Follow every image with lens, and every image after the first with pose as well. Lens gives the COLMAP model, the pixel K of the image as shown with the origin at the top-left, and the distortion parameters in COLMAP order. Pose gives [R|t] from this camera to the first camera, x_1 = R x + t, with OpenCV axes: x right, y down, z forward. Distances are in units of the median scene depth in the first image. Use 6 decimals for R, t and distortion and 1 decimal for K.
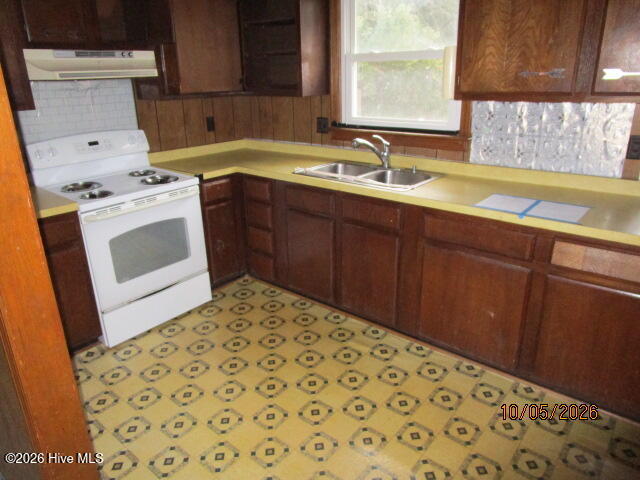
lens RADIAL K [[471.7, 0, 320.0], [0, 471.7, 240.0], [0, 0, 1]] dist [0.002845, 0.002421]
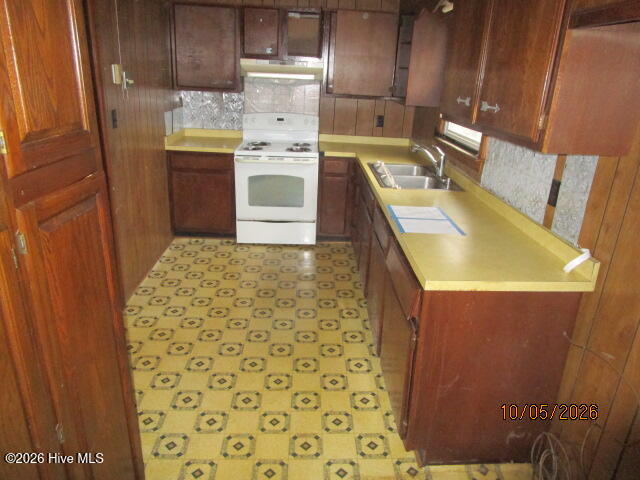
lens RADIAL K [[463.5, 0, 320.0], [0, 463.5, 240.0], [0, 0, 1]] dist [-0.005065, -0.002286]
pose [[0.655044, 0.306024, -0.690845, 0.765981], [-0.315511, 0.941566, 0.117925, -0.052265], [0.686564, 0.140724, 0.713321, 0.060215]]
